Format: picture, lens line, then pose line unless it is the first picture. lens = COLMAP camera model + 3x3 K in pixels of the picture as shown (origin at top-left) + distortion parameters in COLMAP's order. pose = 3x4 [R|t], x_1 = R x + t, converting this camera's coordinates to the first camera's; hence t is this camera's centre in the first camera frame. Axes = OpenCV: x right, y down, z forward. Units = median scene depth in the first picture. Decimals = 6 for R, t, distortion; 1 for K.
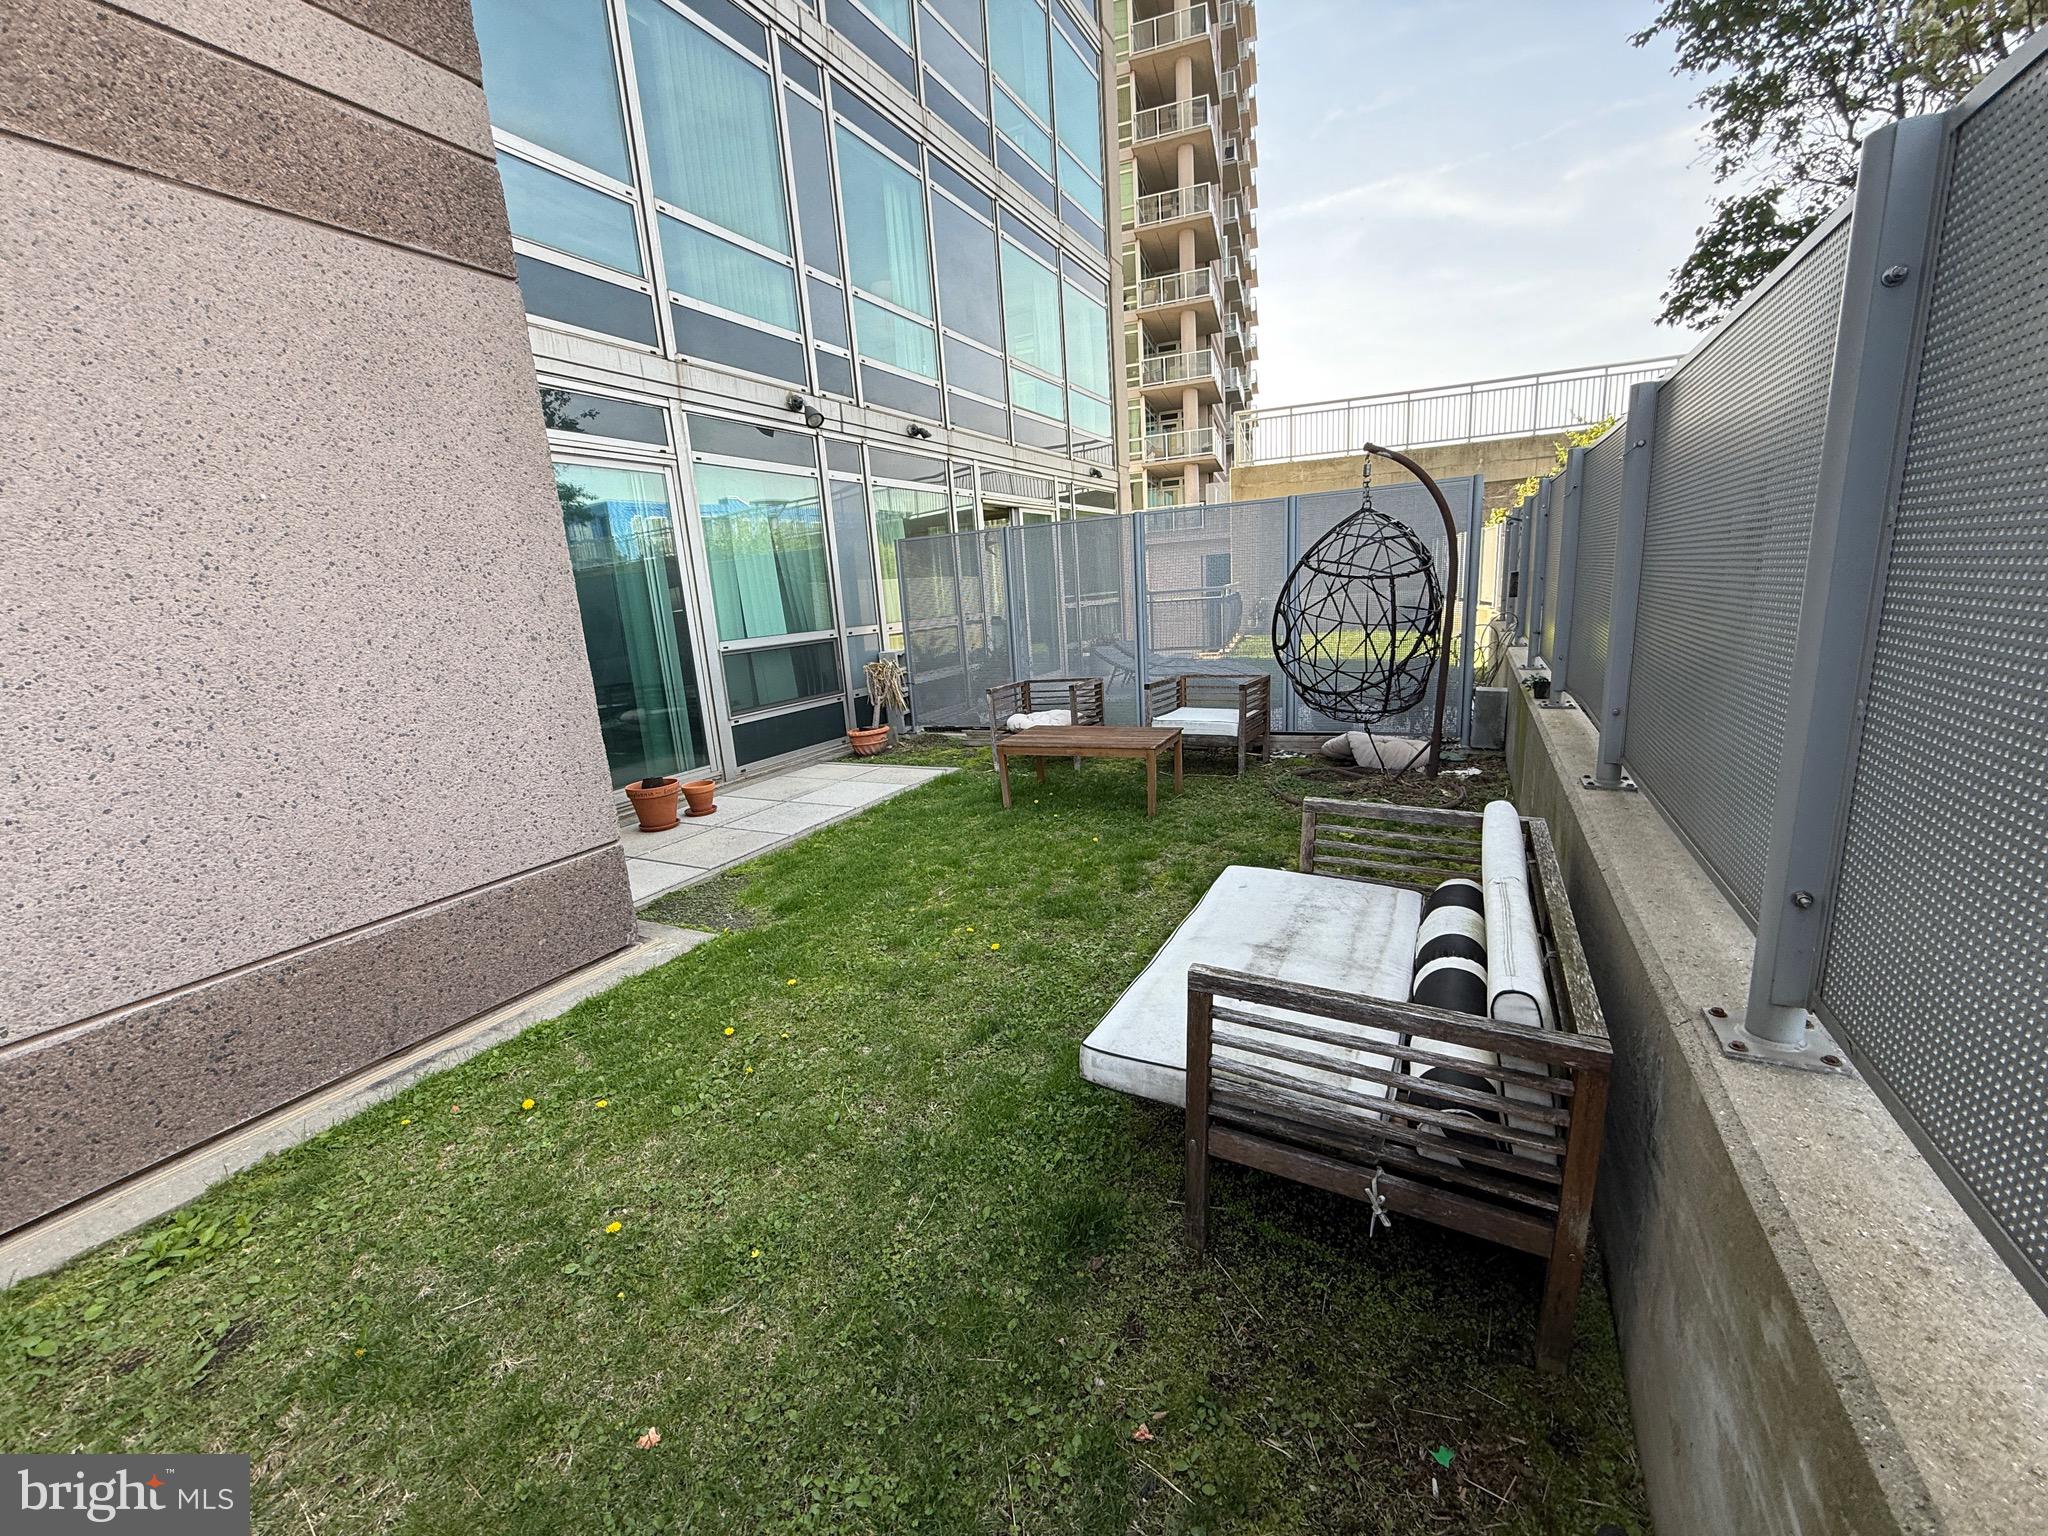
lens RADIAL K [[814.7, 0, 1016.7], [0, 814.7, 766.7], [0, 0, 1]] dist [0.000867, -0.000019]
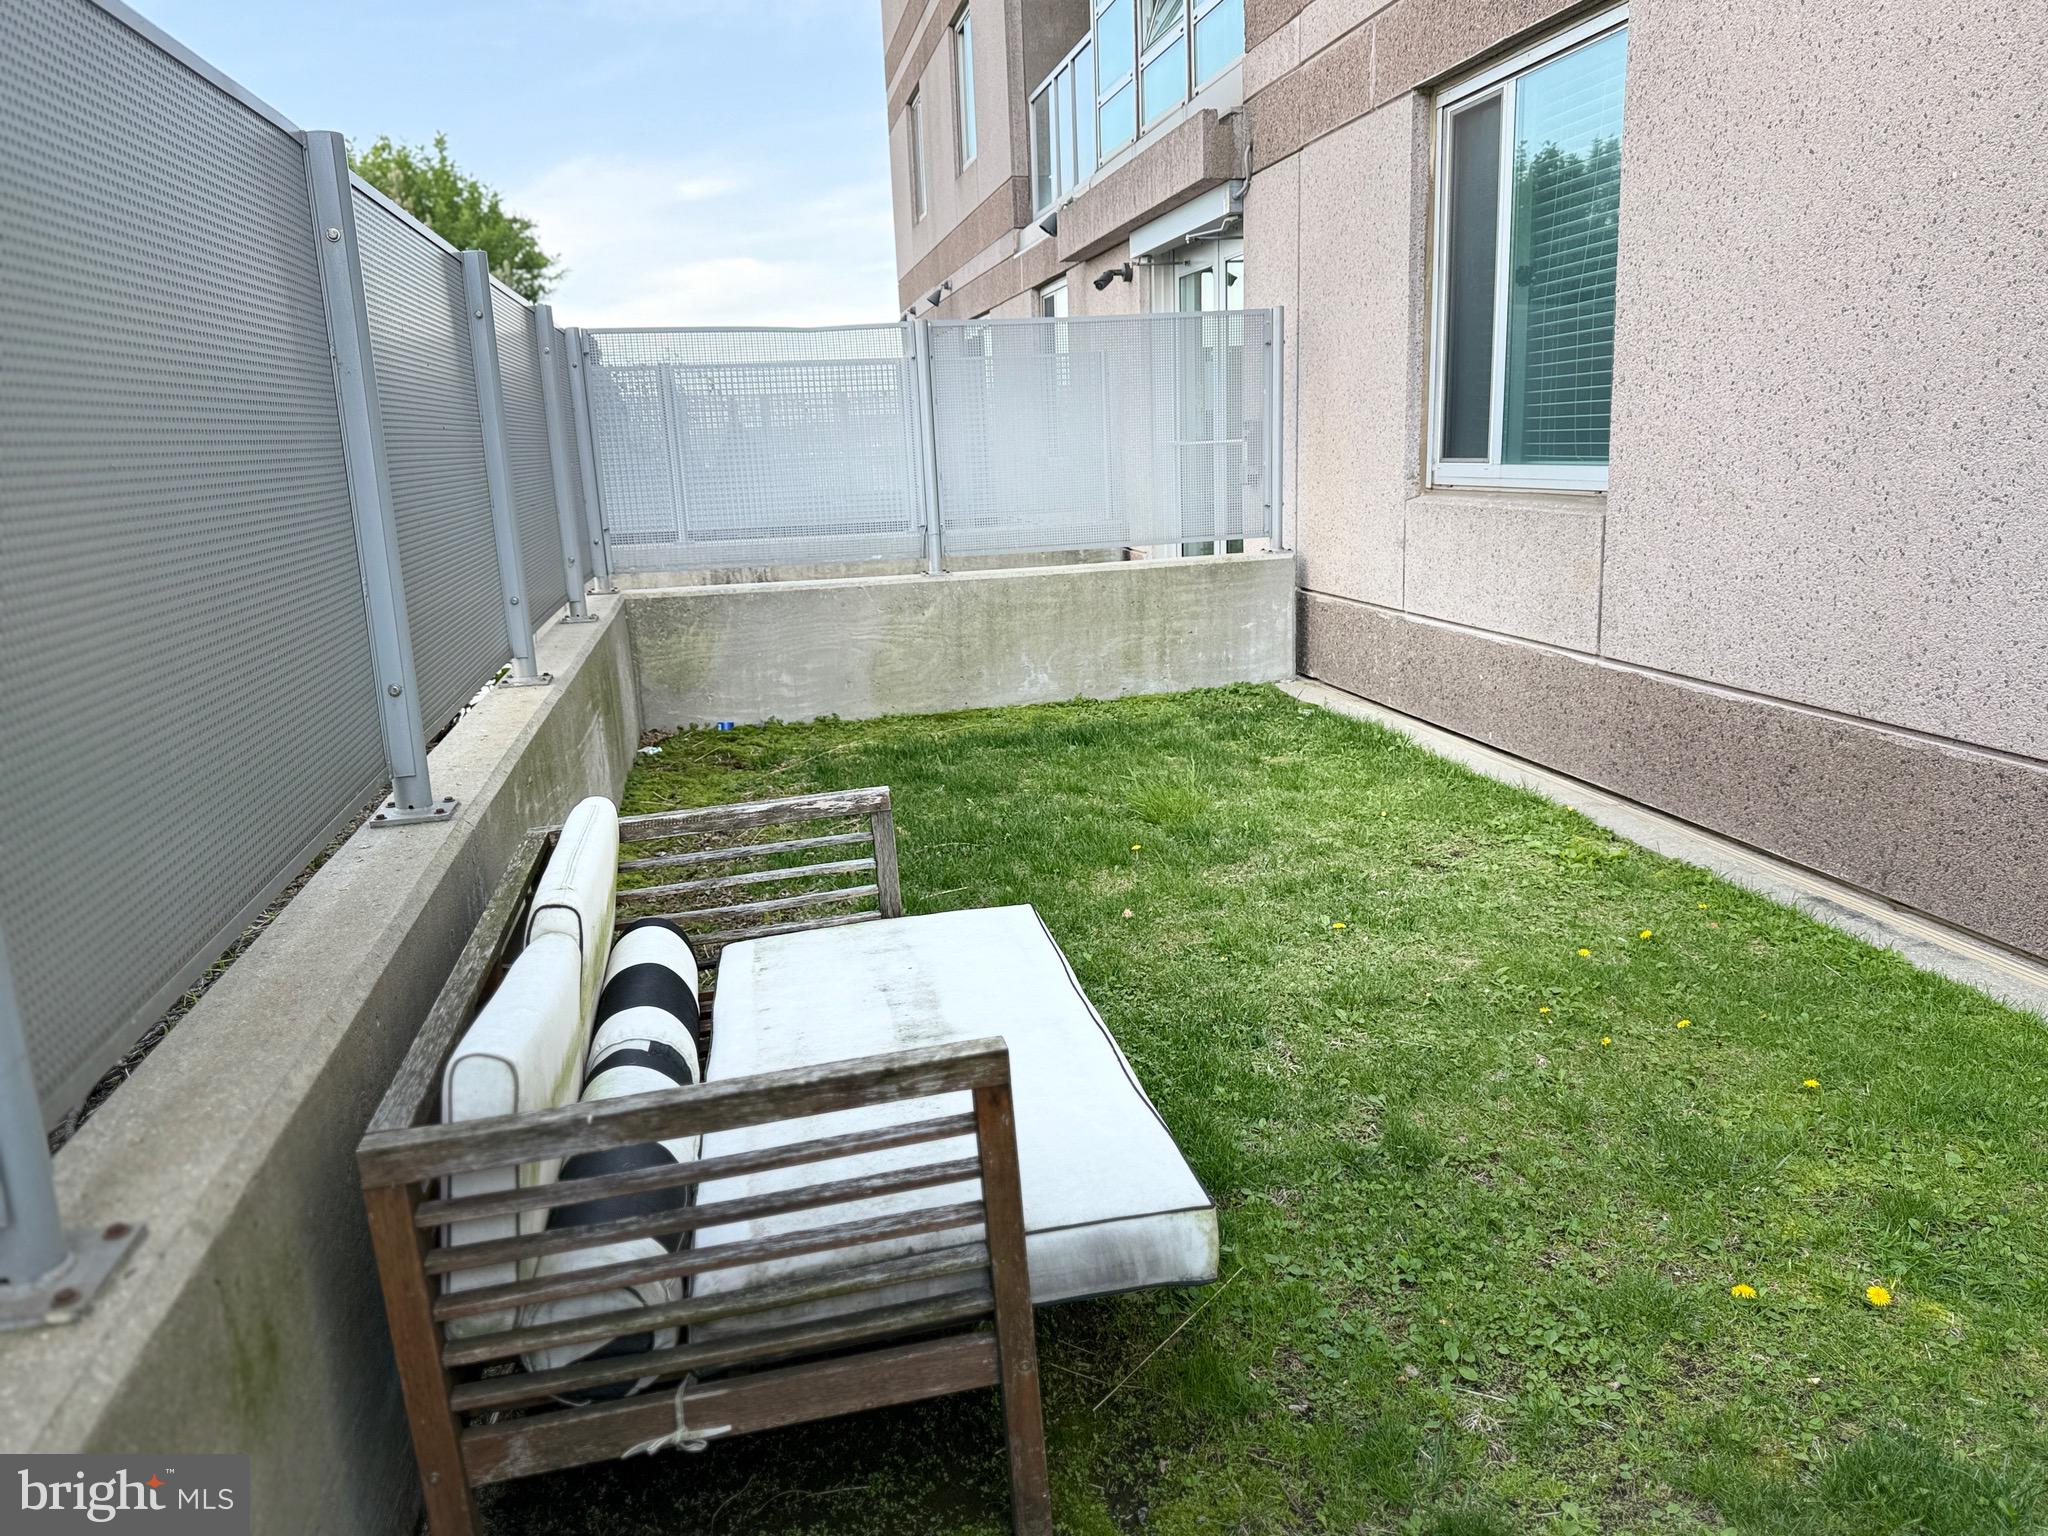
lens RADIAL K [[1484.3, 0, 1024.0], [0, 1484.3, 768.0], [0, 0, 1]] dist [0.041826, -0.061249]
pose [[-0.767289, 0.237728, -0.595611, 0.718323], [-0.042332, 0.907953, 0.416928, -0.335270], [0.639902, 0.345117, -0.686600, 1.453699]]
